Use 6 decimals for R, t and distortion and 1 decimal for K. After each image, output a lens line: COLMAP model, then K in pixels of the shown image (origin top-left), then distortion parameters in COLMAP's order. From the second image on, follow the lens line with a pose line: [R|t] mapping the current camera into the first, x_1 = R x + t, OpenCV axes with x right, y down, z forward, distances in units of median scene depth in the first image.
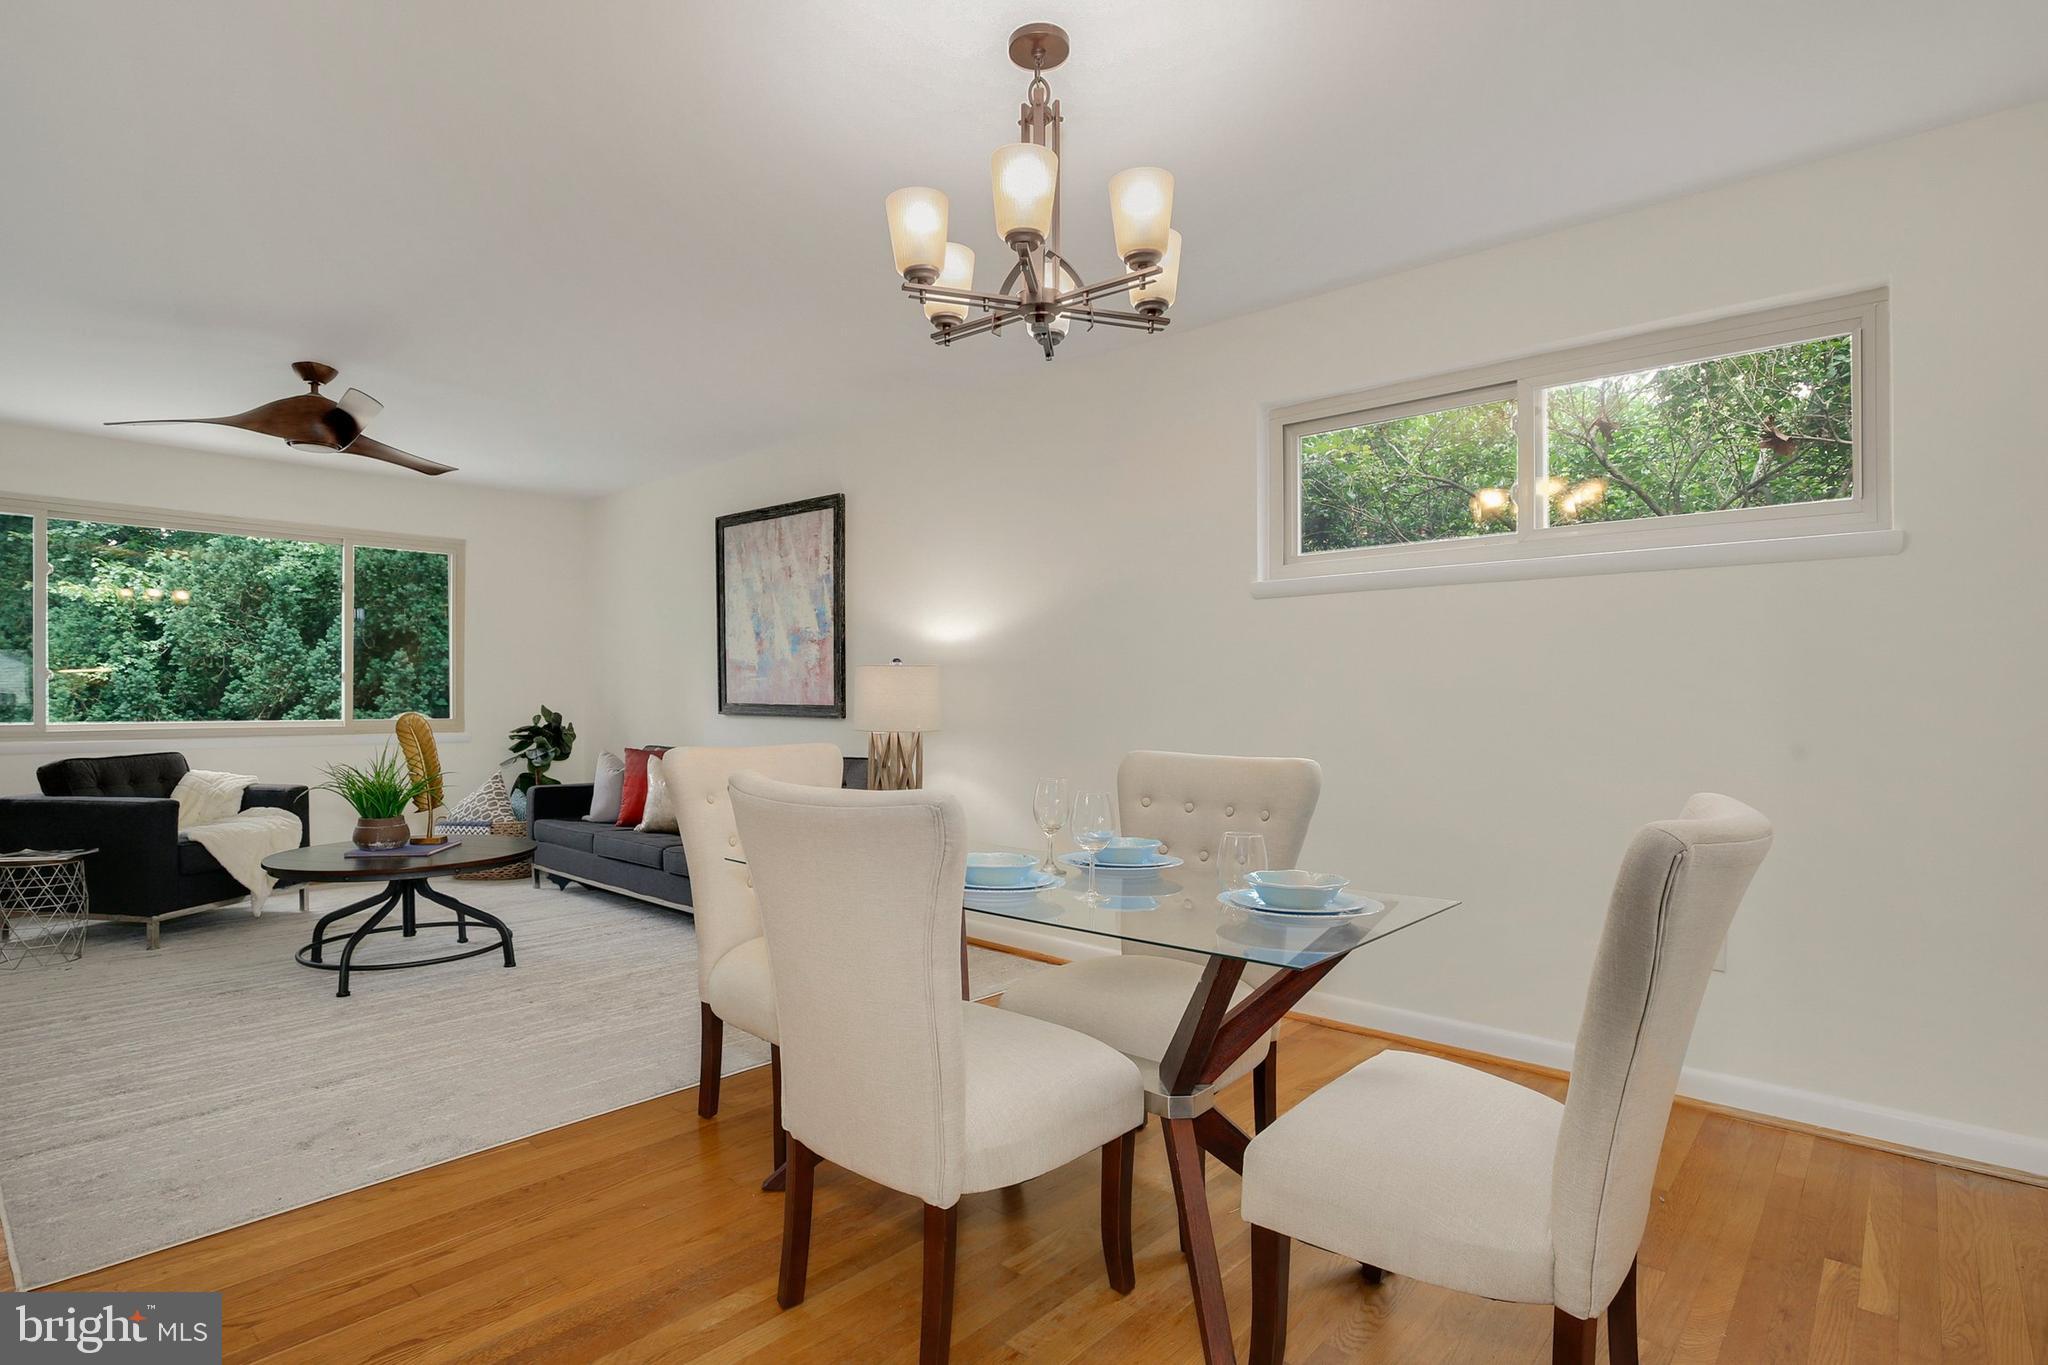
lens RADIAL K [[1015.4, 0, 1034.0], [0, 1015.4, 712.1], [0, 0, 1]] dist [-0.024156, 0.000026]
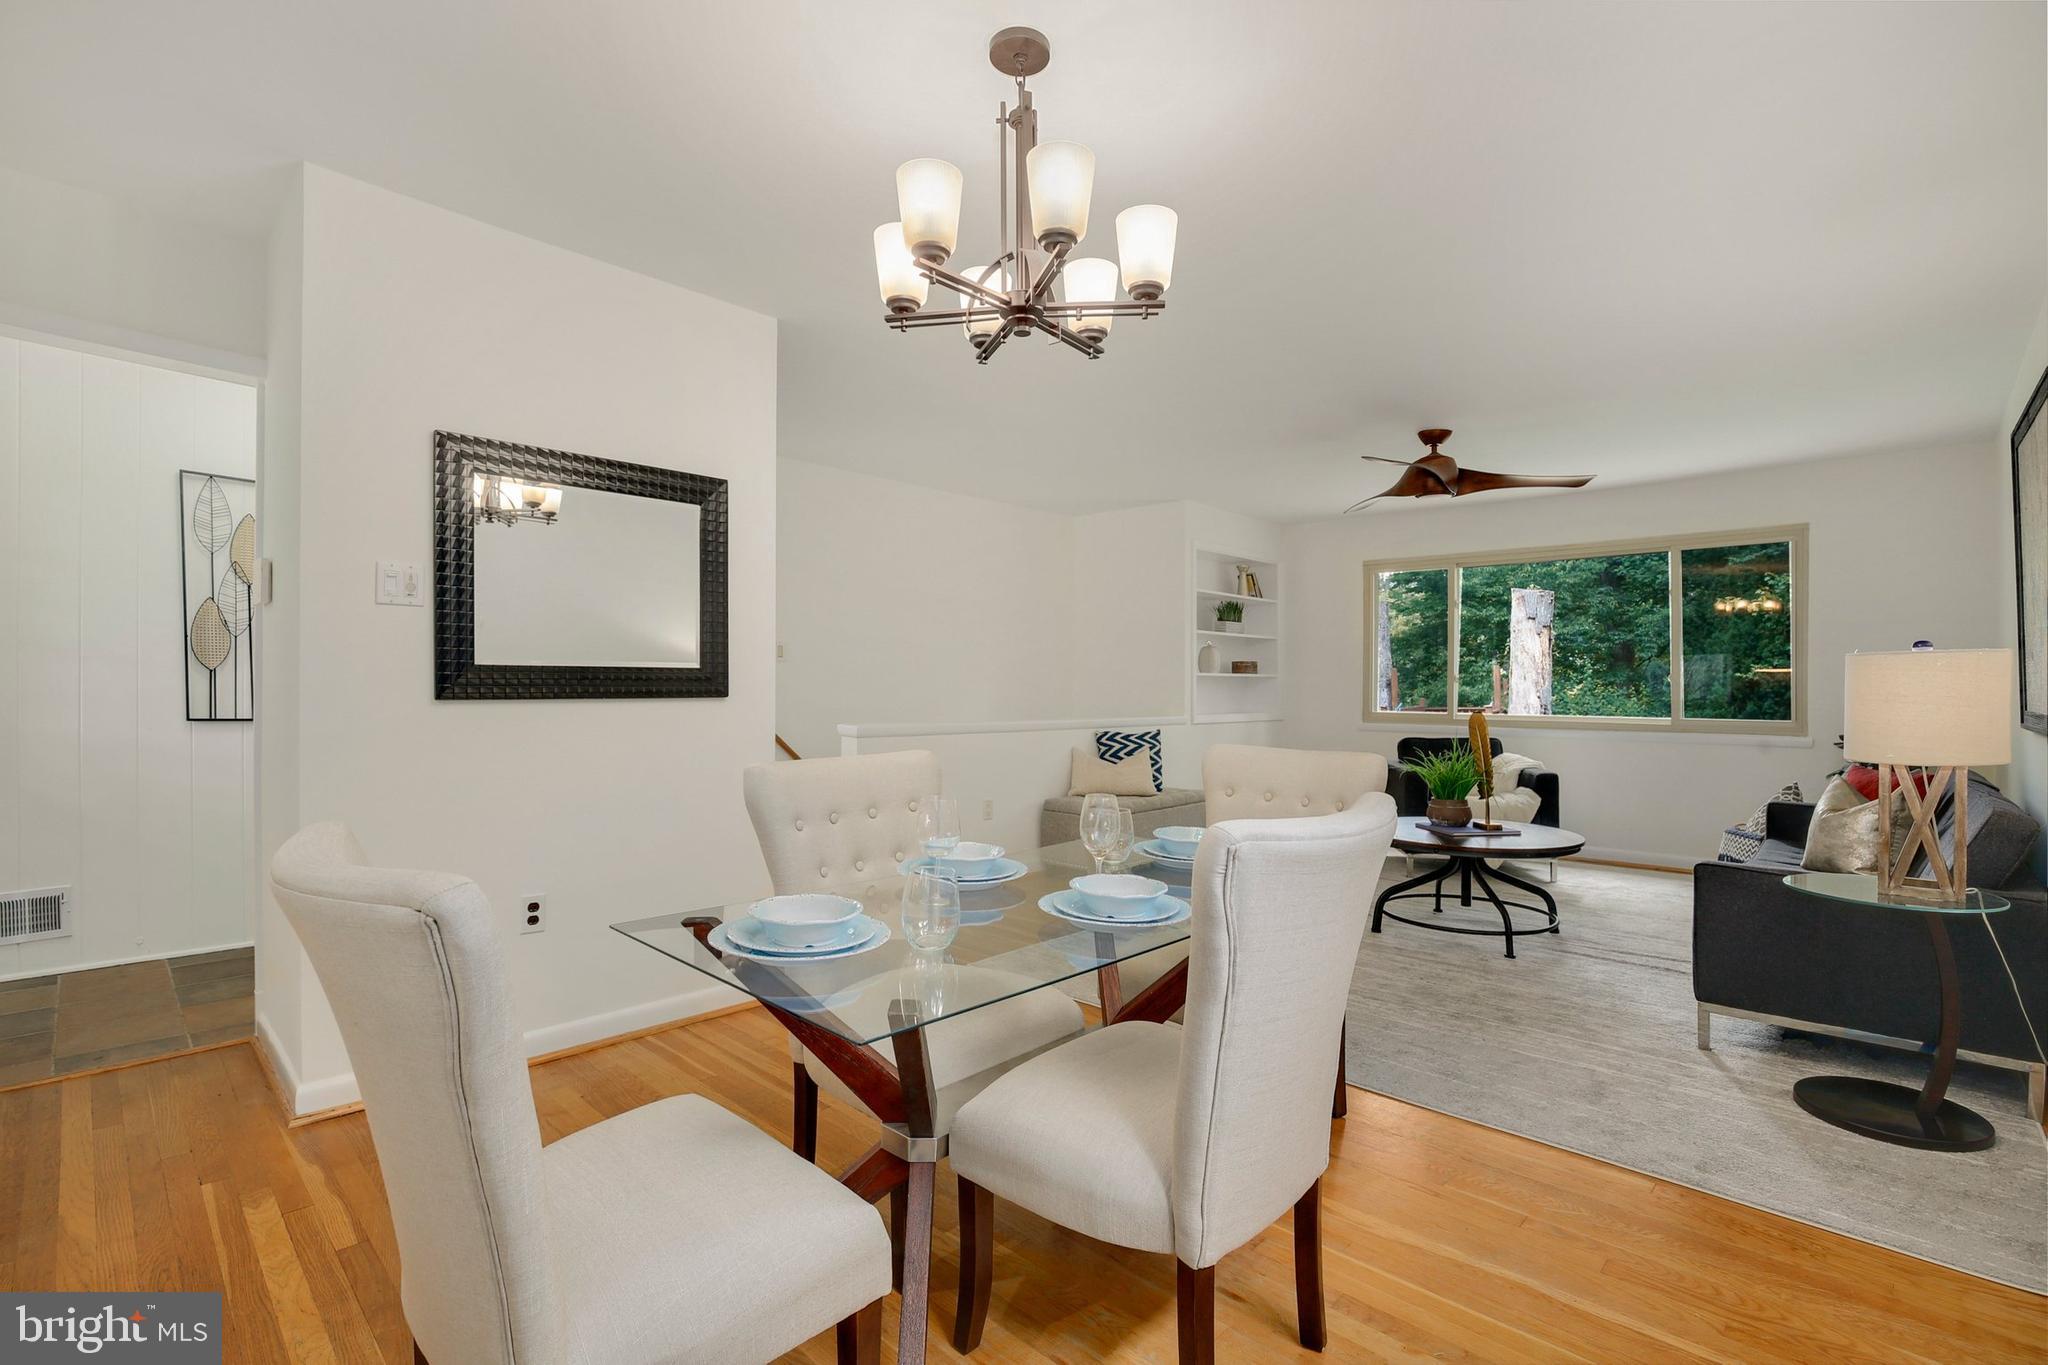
lens RADIAL K [[959.8, 0, 1036.6], [0, 959.8, 688.9], [0, 0, 1]] dist [-0.027976, 0.003270]
pose [[-0.011250, -0.000238, -0.999937, 0.381101], [-0.019317, 0.999813, -0.000021, -0.012239], [0.999750, 0.019315, -0.011253, 0.418383]]
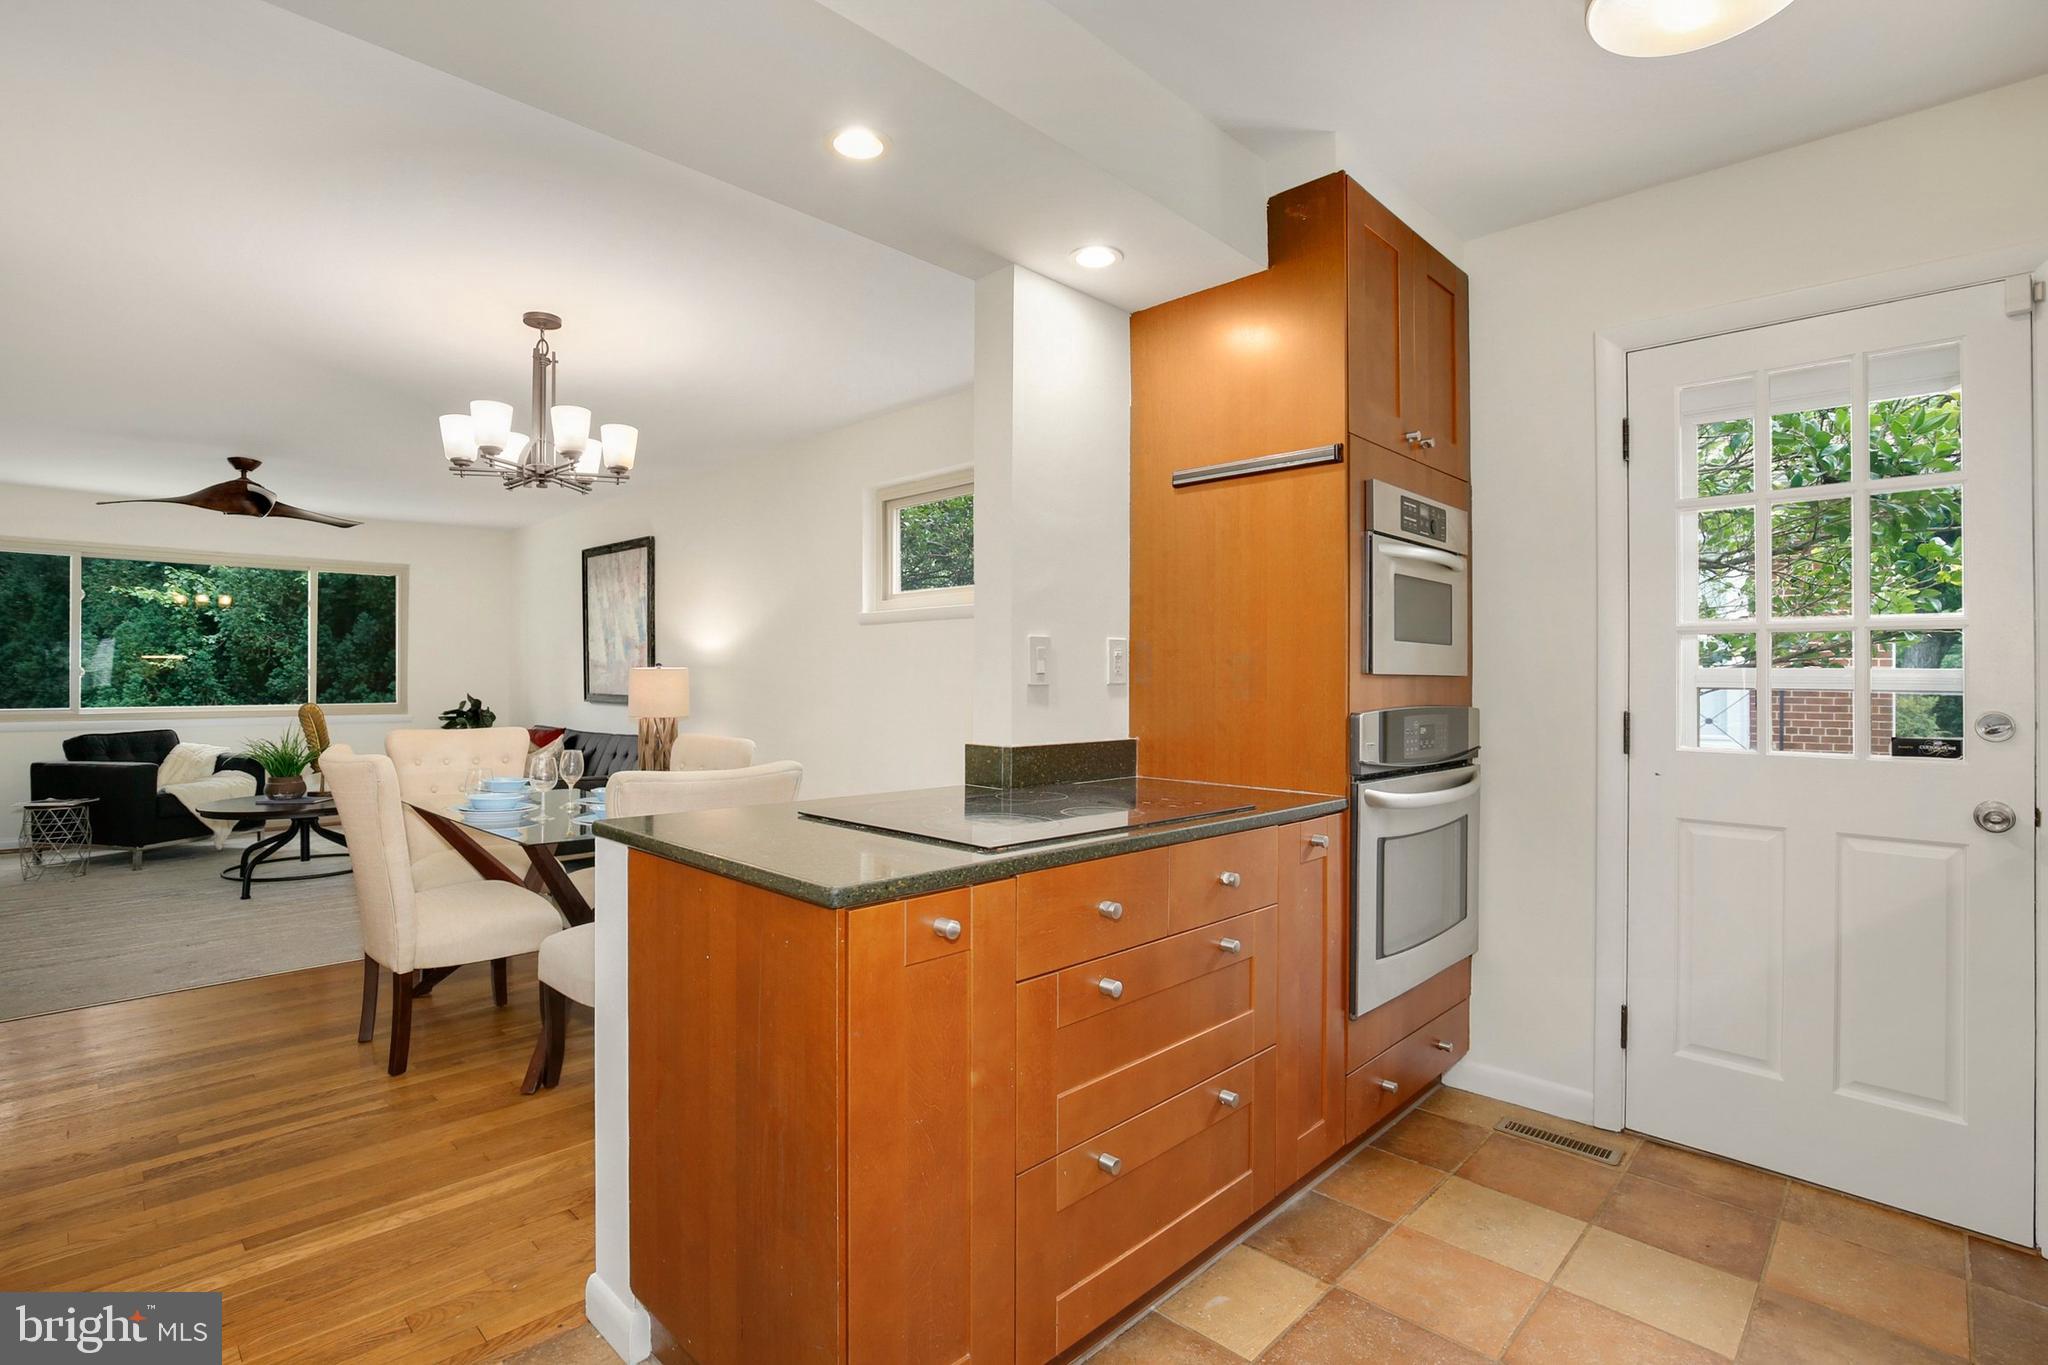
lens RADIAL K [[959.8, 0, 1027.1], [0, 959.8, 678.6], [0, 0, 1]] dist [-0.027976, 0.003270]
pose [[0.999066, 0.000989, -0.043203, 0.361944], [-0.001537, 0.999919, -0.012637, -0.014681], [0.043187, 0.012692, 0.998986, -0.229348]]
